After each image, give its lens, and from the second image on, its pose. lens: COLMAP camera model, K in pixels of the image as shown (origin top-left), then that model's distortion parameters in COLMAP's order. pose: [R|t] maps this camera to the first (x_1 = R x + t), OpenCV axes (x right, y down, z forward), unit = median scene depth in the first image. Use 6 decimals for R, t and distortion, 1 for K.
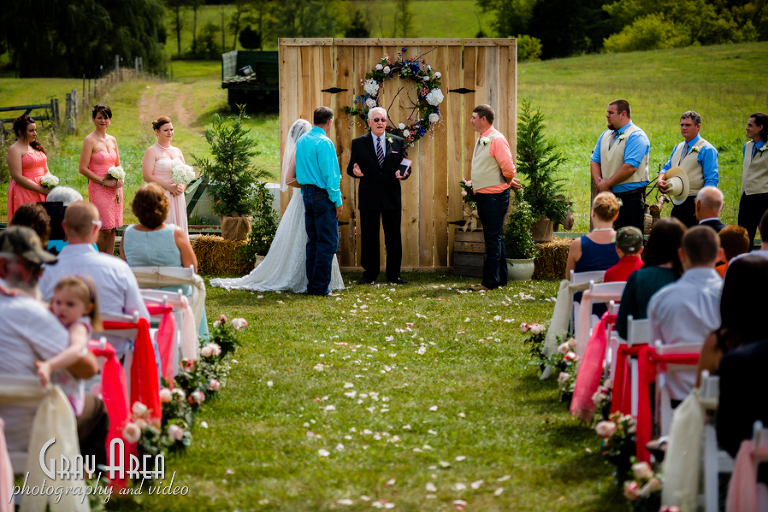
lens RADIAL K [[1938.2, 0, 383.7], [0, 1938.2, 258.1], [0, 0, 1]] dist [0.085822, 0.000000]
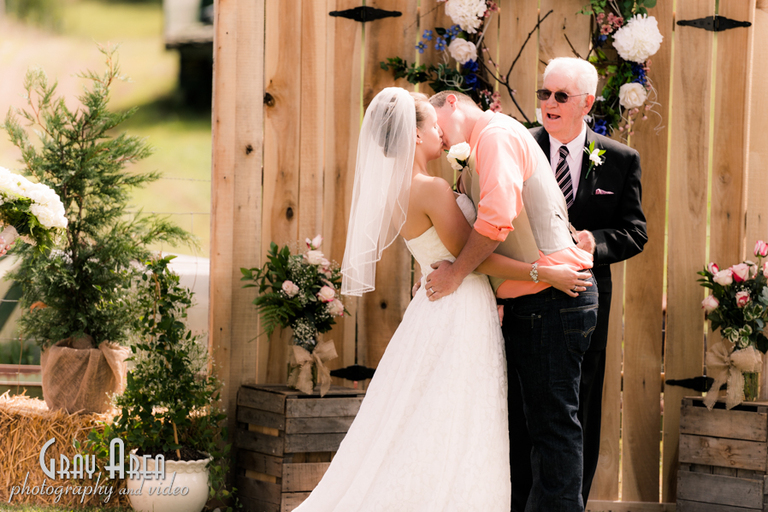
lens RADIAL K [[3727.0, 0, 399.5], [0, 3727.0, 251.2], [0, 0, 1]] dist [1.659289, 0.000000]
pose [[0.999100, 0.031901, -0.027939, 0.002611], [-0.033052, 0.998582, -0.041742, -0.011692], [0.026568, 0.042628, 0.998738, 0.289224]]
